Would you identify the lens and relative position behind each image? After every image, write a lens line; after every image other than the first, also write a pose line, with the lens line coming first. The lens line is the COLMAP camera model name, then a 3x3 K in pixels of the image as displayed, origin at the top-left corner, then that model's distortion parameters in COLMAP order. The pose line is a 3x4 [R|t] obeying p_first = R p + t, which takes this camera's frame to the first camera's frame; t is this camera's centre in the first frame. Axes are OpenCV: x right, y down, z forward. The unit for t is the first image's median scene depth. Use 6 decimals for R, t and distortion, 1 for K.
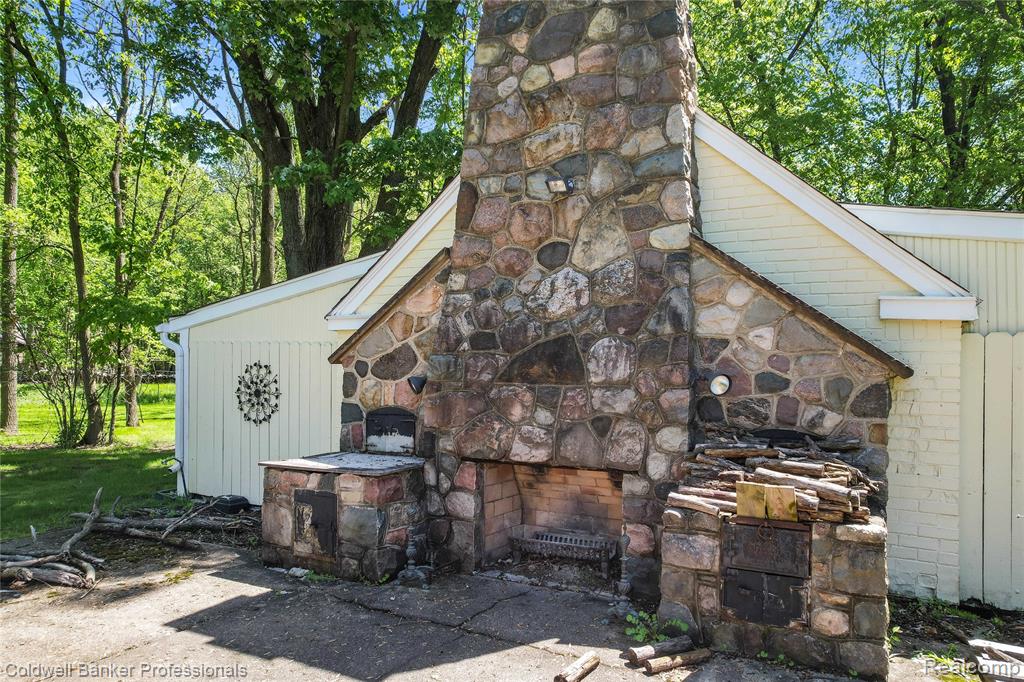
lens RADIAL K [[679.3, 0, 502.9], [0, 679.3, 375.6], [0, 0, 1]] dist [-0.040217, 0.002270]
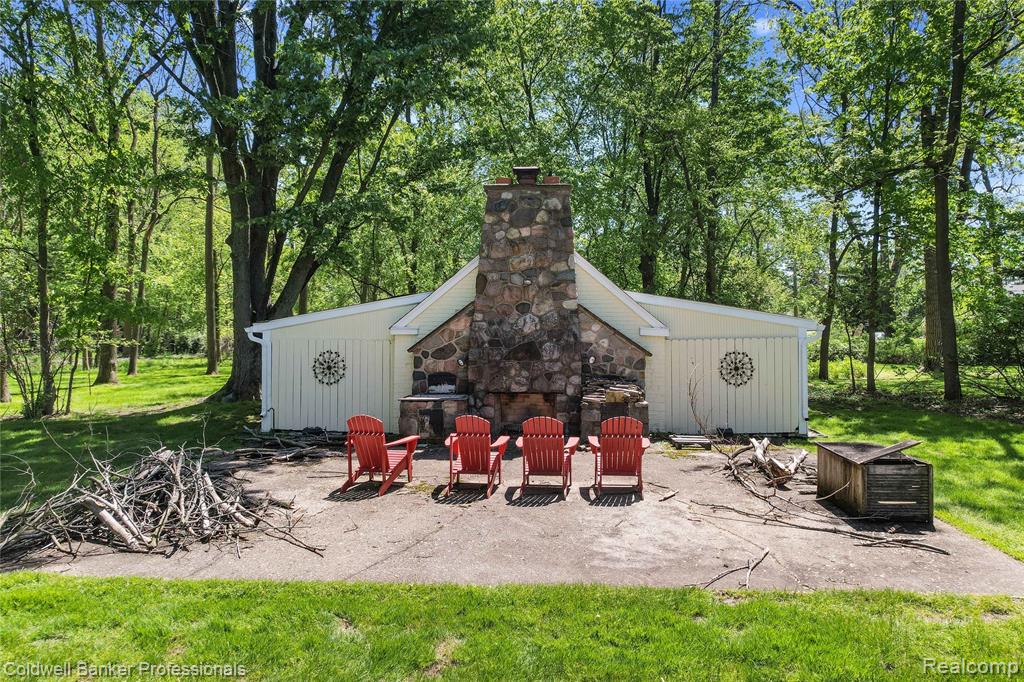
lens RADIAL K [[686.6, 0, 509.5], [0, 686.6, 319.9], [0, 0, 1]] dist [-0.026824, 0.003538]
pose [[0.917954, -0.000855, 0.396685, -0.988811], [0.012318, 0.999577, -0.026349, -0.071622], [-0.396495, 0.029074, 0.917576, -1.306818]]
